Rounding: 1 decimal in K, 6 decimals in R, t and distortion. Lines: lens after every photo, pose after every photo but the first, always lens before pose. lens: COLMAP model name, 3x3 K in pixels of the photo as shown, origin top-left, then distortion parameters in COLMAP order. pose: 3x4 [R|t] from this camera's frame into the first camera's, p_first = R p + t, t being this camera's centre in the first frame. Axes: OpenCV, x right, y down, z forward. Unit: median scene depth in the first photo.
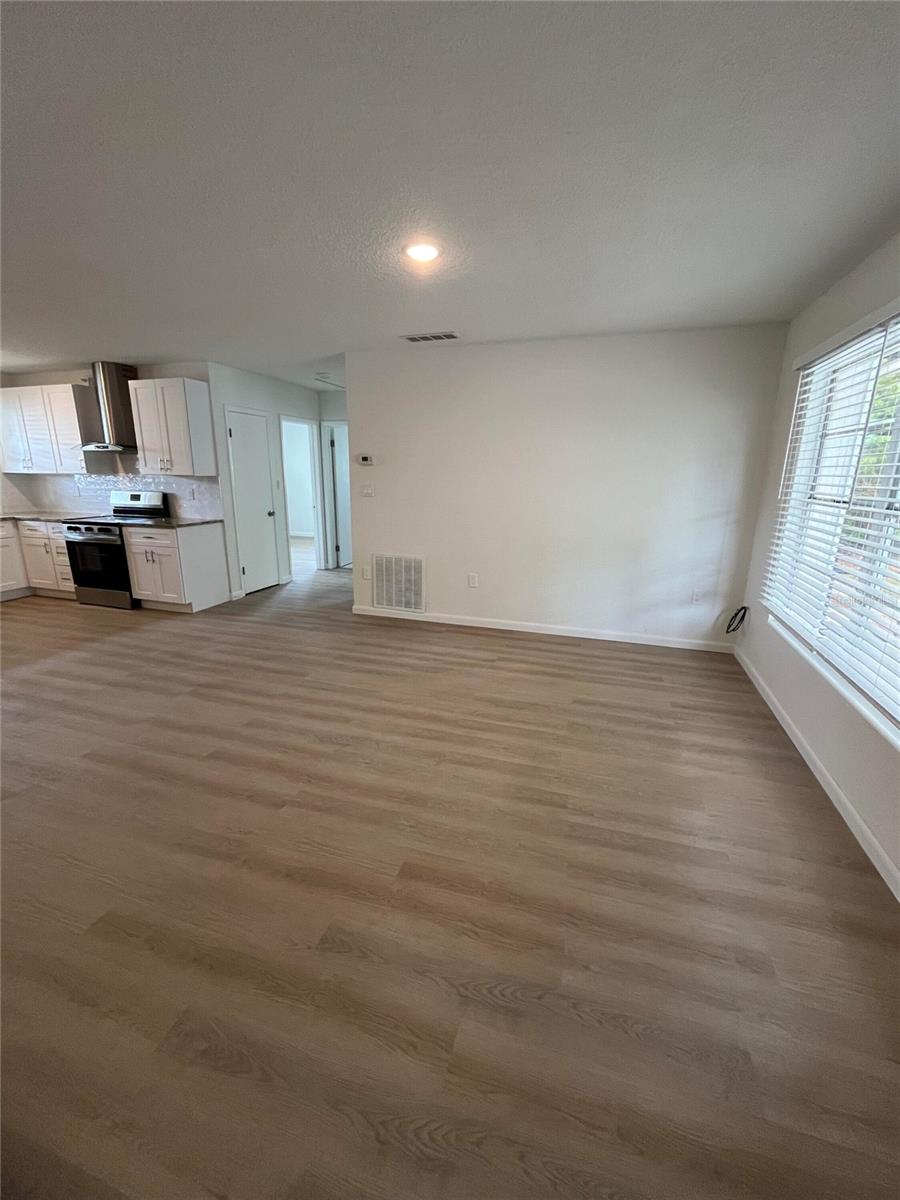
lens RADIAL K [[489.4, 0, 450.3], [0, 489.4, 597.0], [0, 0, 1]] dist [-0.002118, 0.000434]
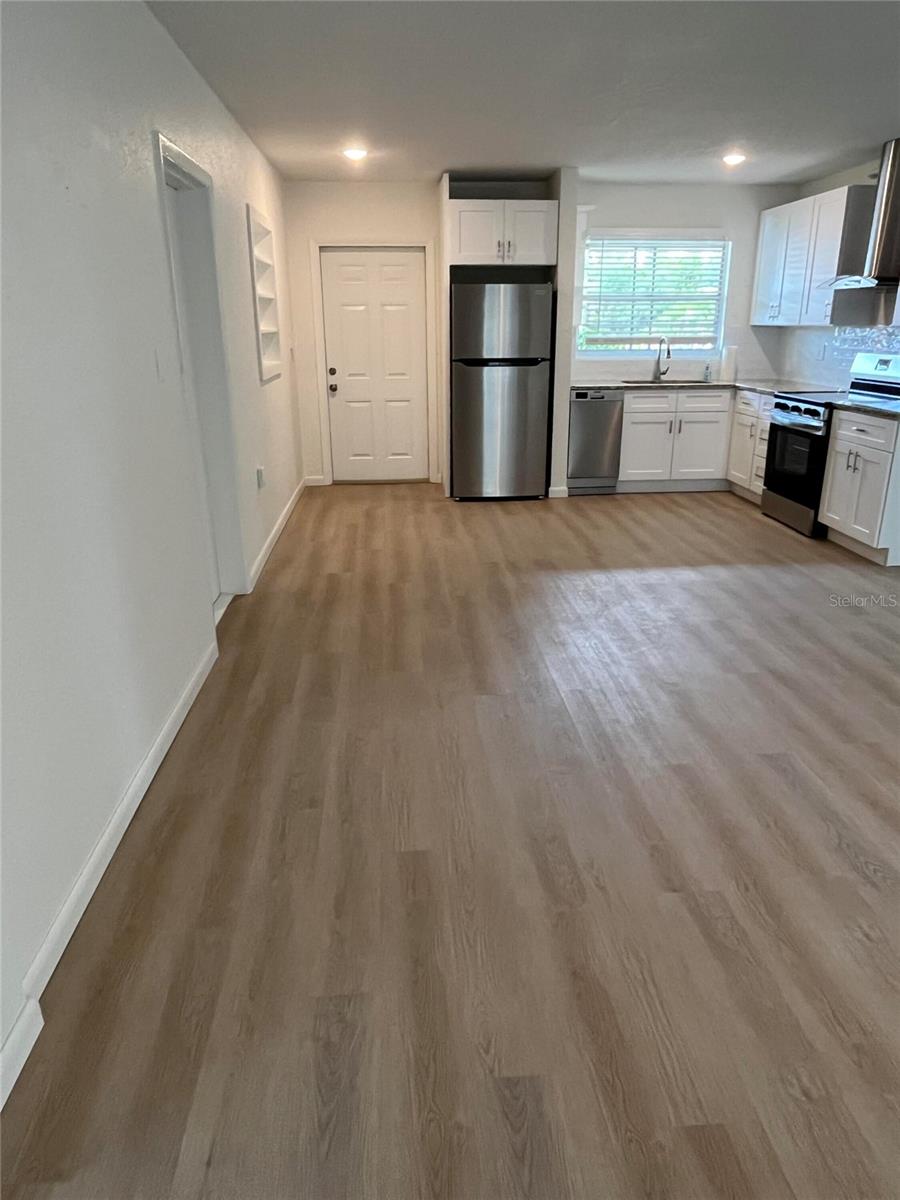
lens RADIAL K [[796.8, 0, 459.1], [0, 796.8, 596.4], [0, 0, 1]] dist [0.007984, -0.005900]
pose [[0.382375, 0.290377, -0.877195, 0.179575], [-0.221515, 0.950461, 0.218070, -0.039410], [0.897062, 0.110927, 0.427755, 0.183150]]
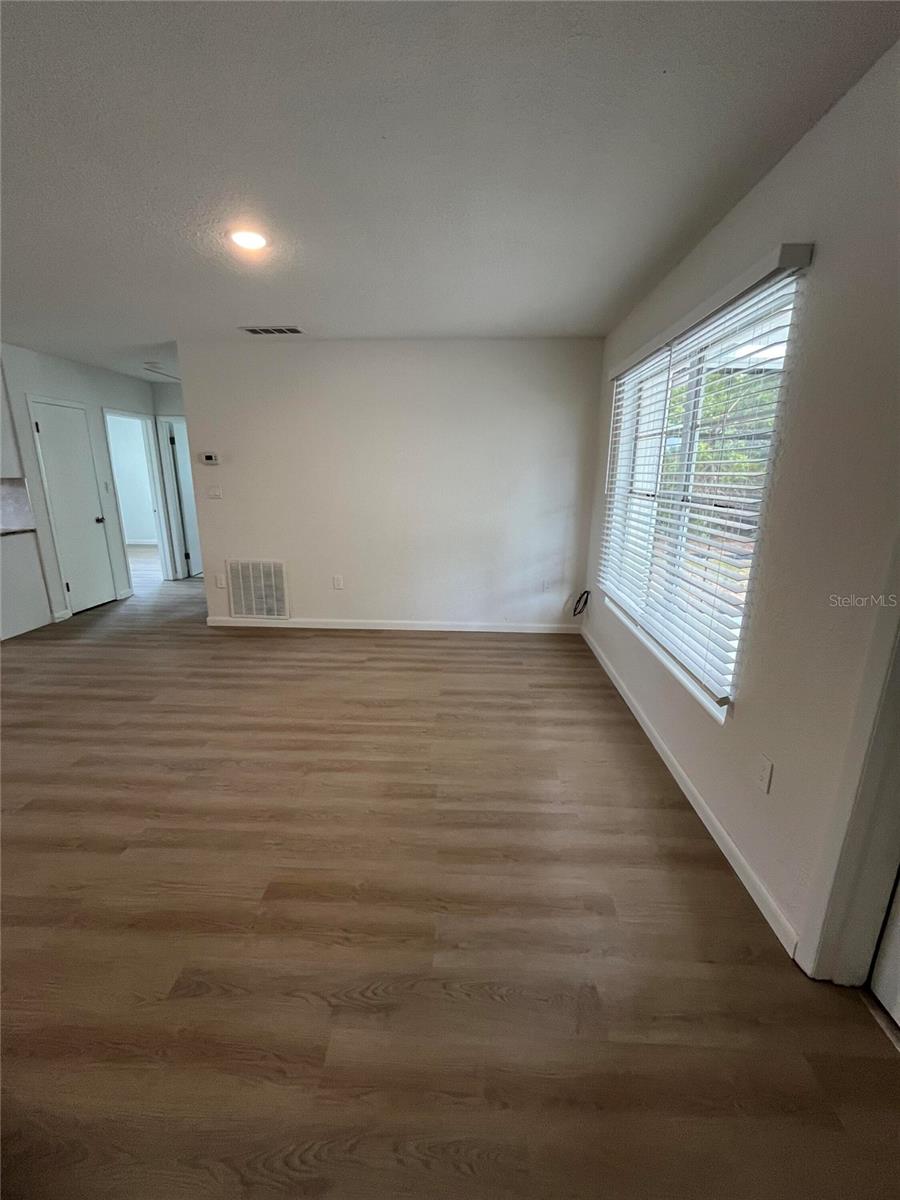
lens RADIAL K [[489.4, 0, 449.7], [0, 489.4, 597.1], [0, 0, 1]] dist [-0.002118, 0.000434]
pose [[0.966793, -0.068253, 0.246277, 0.024230], [0.067832, 0.997645, 0.010199, 0.001255], [-0.246393, 0.006845, 0.969146, -0.005000]]
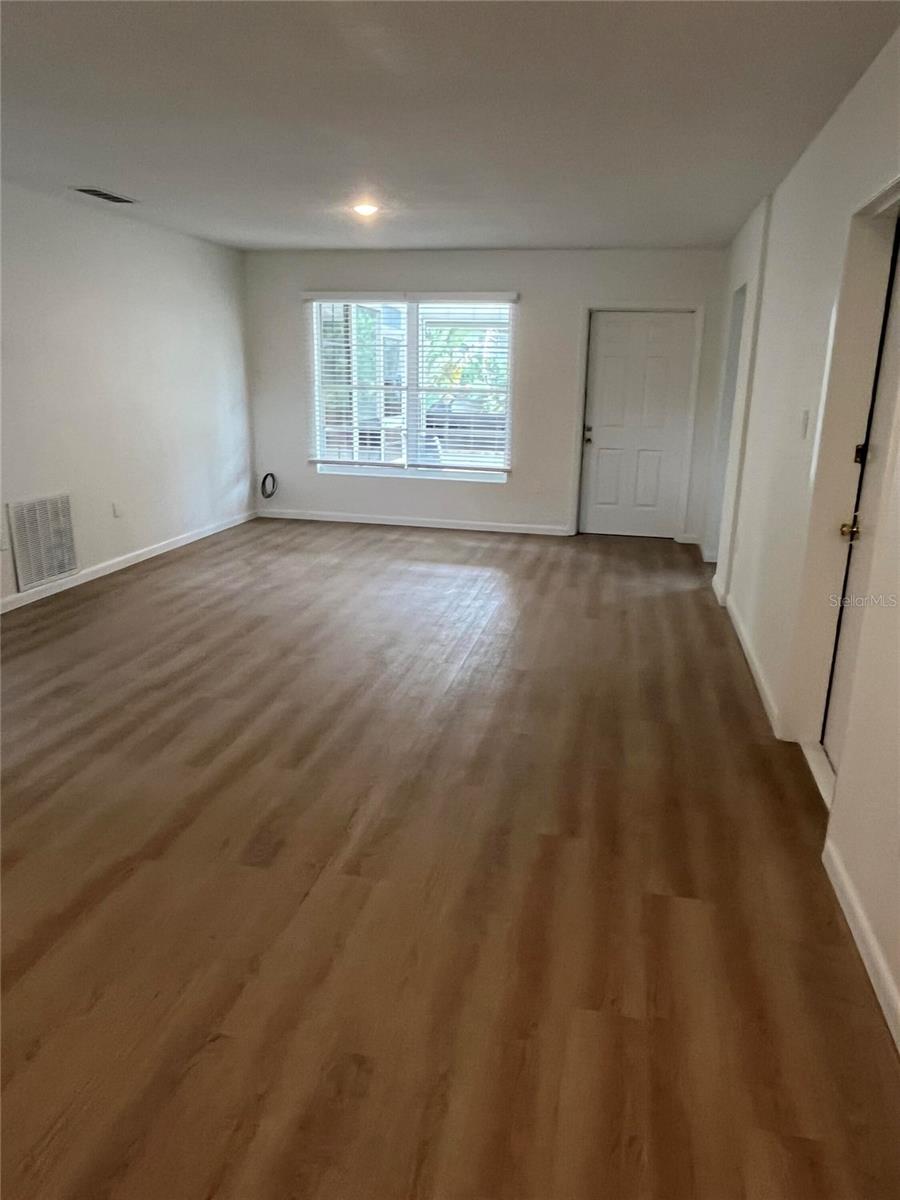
lens RADIAL K [[796.8, 0, 456.2], [0, 796.8, 590.5], [0, 0, 1]] dist [0.007984, -0.005900]
pose [[-0.095049, -0.276866, 0.956196, -1.564905], [0.228951, 0.928715, 0.291668, -0.198118], [-0.968786, 0.246645, -0.024885, 0.681409]]
